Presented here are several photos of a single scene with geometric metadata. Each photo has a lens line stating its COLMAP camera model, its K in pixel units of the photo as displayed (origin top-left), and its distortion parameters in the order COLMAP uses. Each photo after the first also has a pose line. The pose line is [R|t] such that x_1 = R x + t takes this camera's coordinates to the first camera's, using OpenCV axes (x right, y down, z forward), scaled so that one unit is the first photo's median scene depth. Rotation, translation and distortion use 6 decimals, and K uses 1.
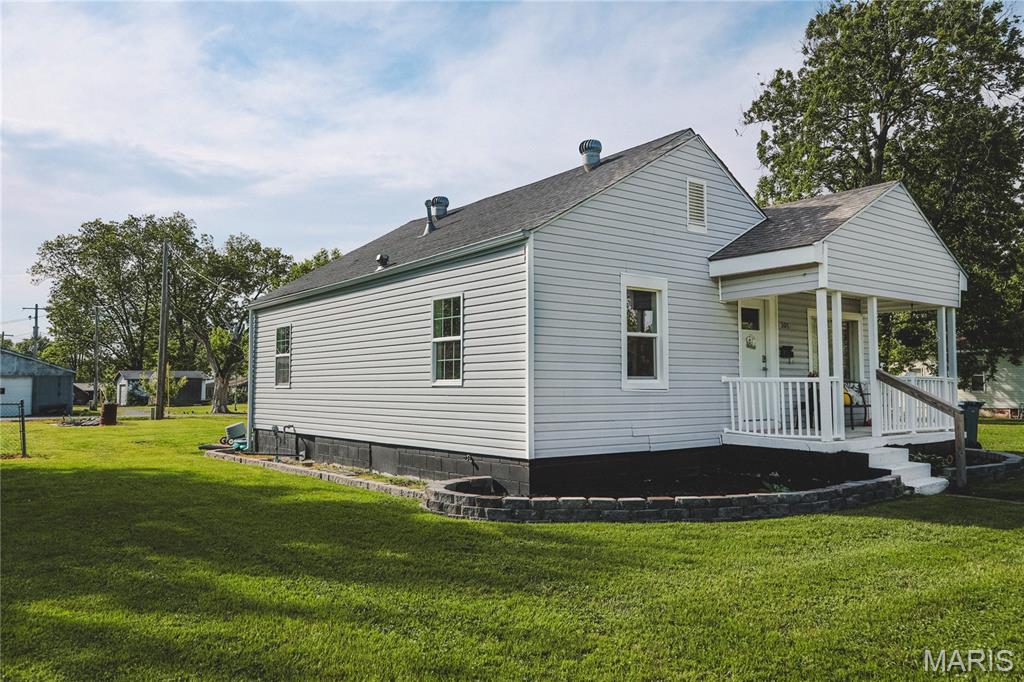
lens RADIAL K [[785.2, 0, 513.4], [0, 785.2, 345.4], [0, 0, 1]] dist [-0.006184, -0.001205]
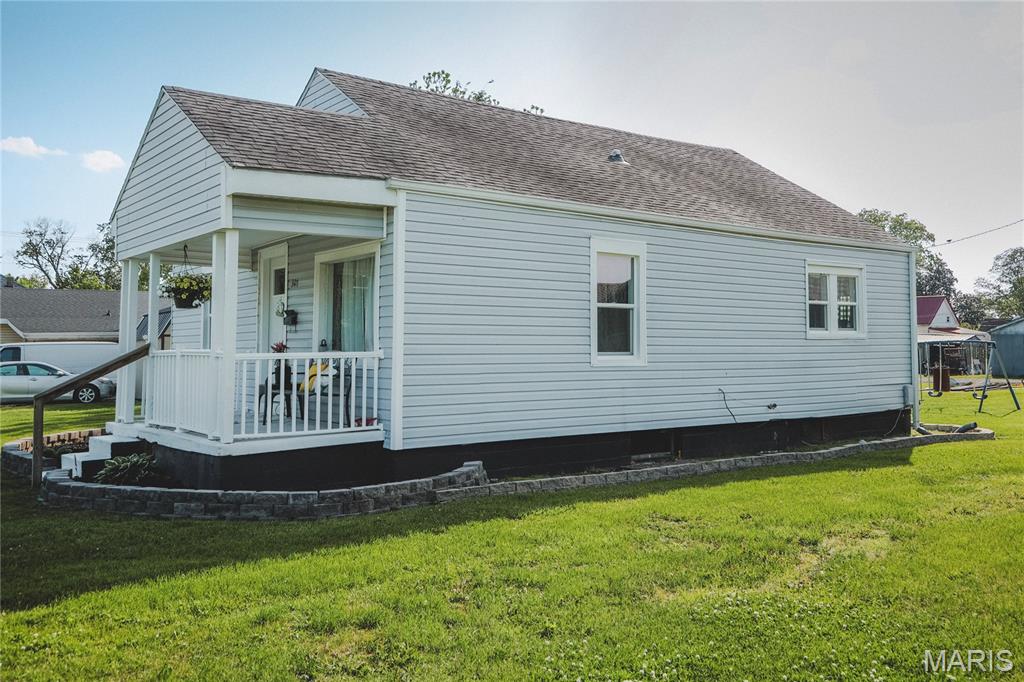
lens RADIAL K [[907.4, 0, 518.3], [0, 907.4, 333.7], [0, 0, 1]] dist [0.019034, 0.008674]
pose [[0.016440, -0.022241, -0.999617, 1.279932], [0.055688, 0.998221, -0.021294, 0.056933], [0.998313, -0.055317, 0.017649, 1.236326]]
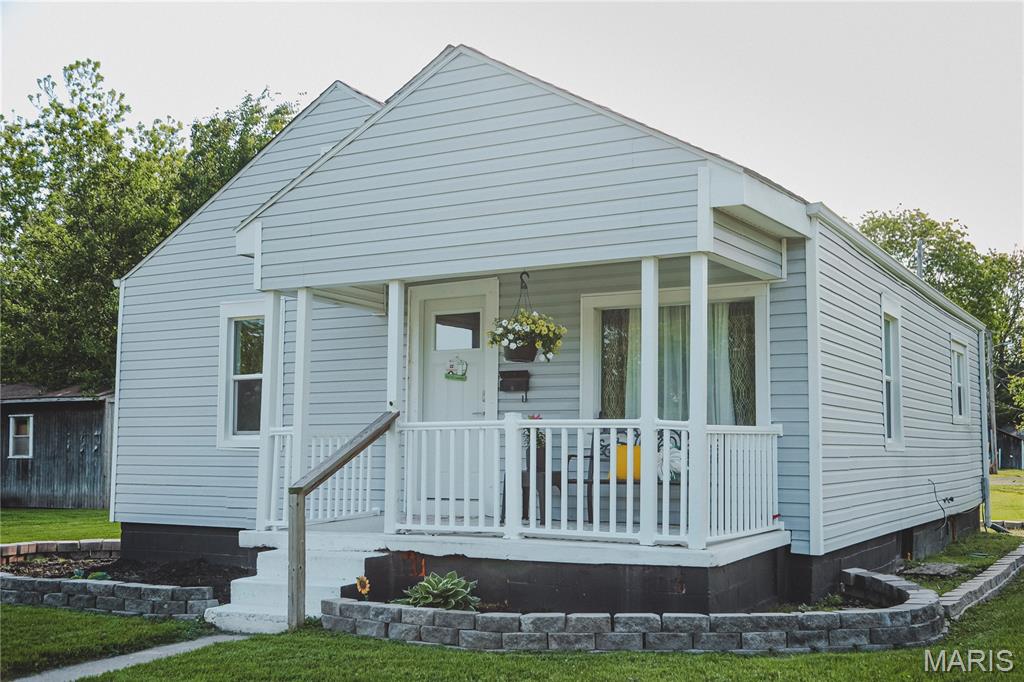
lens RADIAL K [[1149.2, 0, 504.7], [0, 1149.2, 345.4], [0, 0, 1]] dist [0.021877, 0.000000]
pose [[0.389833, -0.084074, -0.917040, 1.128737], [0.047367, 0.996336, -0.071208, 0.042051], [0.919667, -0.015678, 0.392387, 0.686294]]
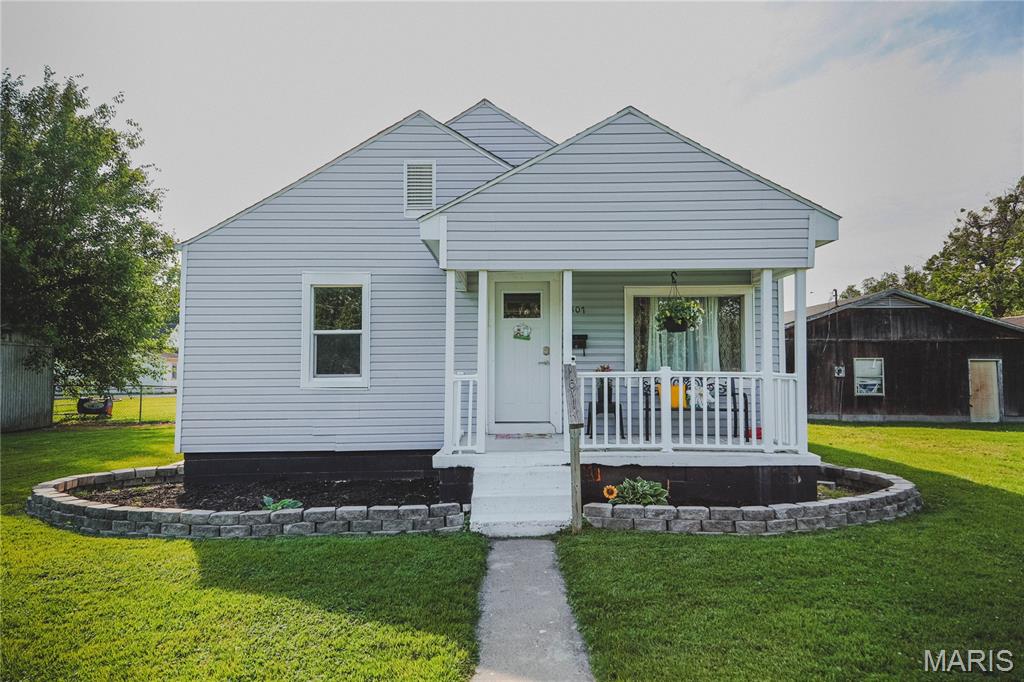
lens RADIAL K [[678.5, 0, 511.2], [0, 678.5, 333.1], [0, 0, 1]] dist [0.113920, -0.000452]
pose [[0.802492, -0.037616, -0.595475, 0.740197], [0.035348, 0.999255, -0.015485, 0.007981], [0.595614, -0.008622, 0.803224, 0.387350]]
